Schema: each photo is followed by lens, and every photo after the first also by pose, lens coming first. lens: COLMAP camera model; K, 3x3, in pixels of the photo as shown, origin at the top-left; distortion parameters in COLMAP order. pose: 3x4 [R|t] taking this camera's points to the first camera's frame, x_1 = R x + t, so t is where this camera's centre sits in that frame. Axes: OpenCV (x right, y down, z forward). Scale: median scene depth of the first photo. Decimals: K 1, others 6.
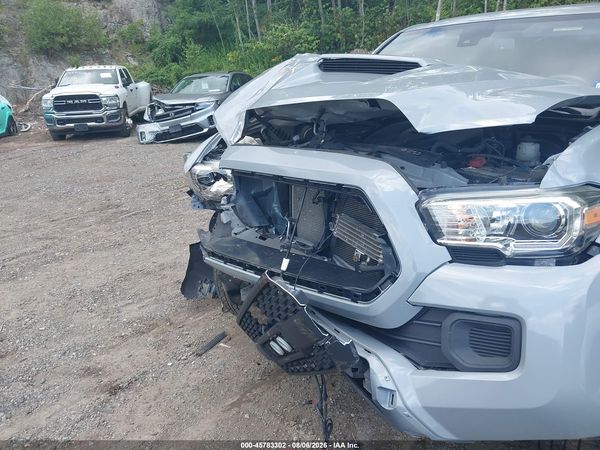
lens RADIAL K [[474.8, 0, 296.1], [0, 474.8, 226.2], [0, 0, 1]] dist [-0.003325, -0.004226]
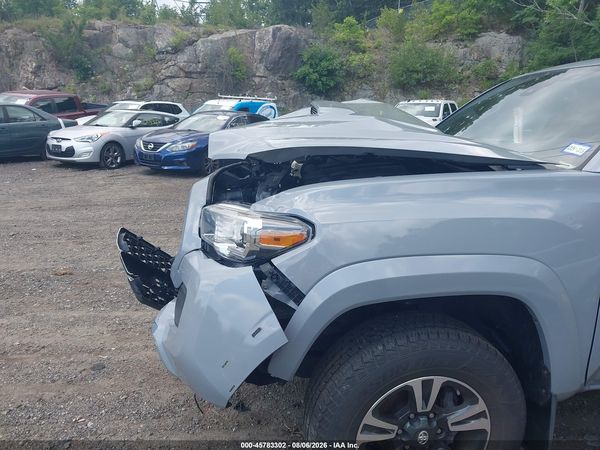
lens RADIAL K [[470.5, 0, 295.8], [0, 470.5, 225.2], [0, 0, 1]] dist [0.009323, -0.001828]
pose [[0.736076, 0.204207, -0.645361, 0.122035], [-0.246094, 0.968900, 0.025897, -0.009078], [0.630579, 0.139757, 0.763438, 0.011066]]
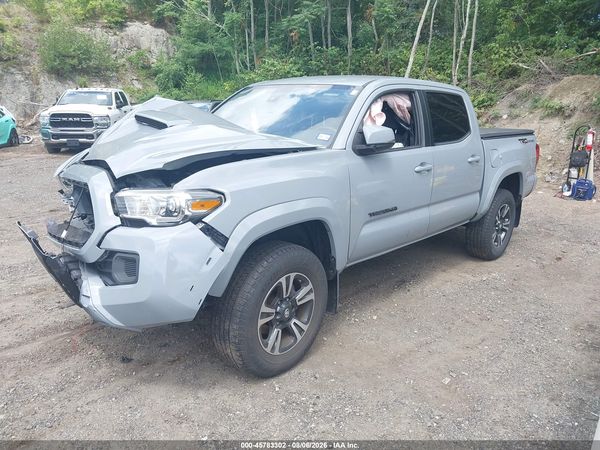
lens RADIAL K [[474.8, 0, 296.1], [0, 474.8, 226.2], [0, 0, 1]] dist [-0.003325, -0.004226]
pose [[0.997780, 0.062653, -0.022593, 0.087714], [-0.063816, 0.996440, -0.055091, 0.011261], [0.019061, 0.056410, 0.998226, -0.068945]]
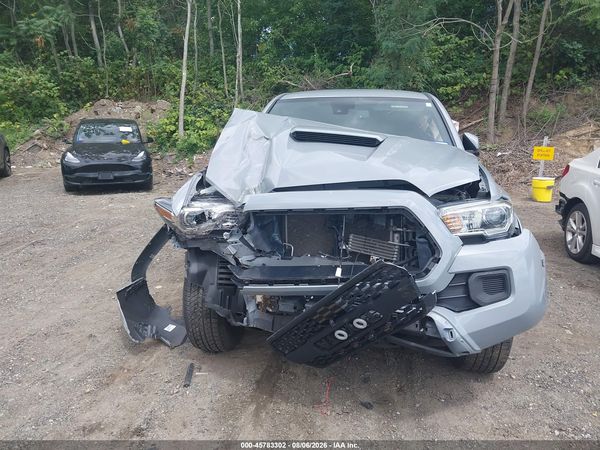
lens RADIAL K [[470.5, 0, 295.8], [0, 470.5, 225.2], [0, 0, 1]] dist [0.009323, -0.001828]
pose [[0.845437, -0.080102, 0.528034, -0.090636], [0.133040, 0.989109, -0.062964, 0.002567], [-0.517240, 0.123482, 0.846886, -0.011375]]
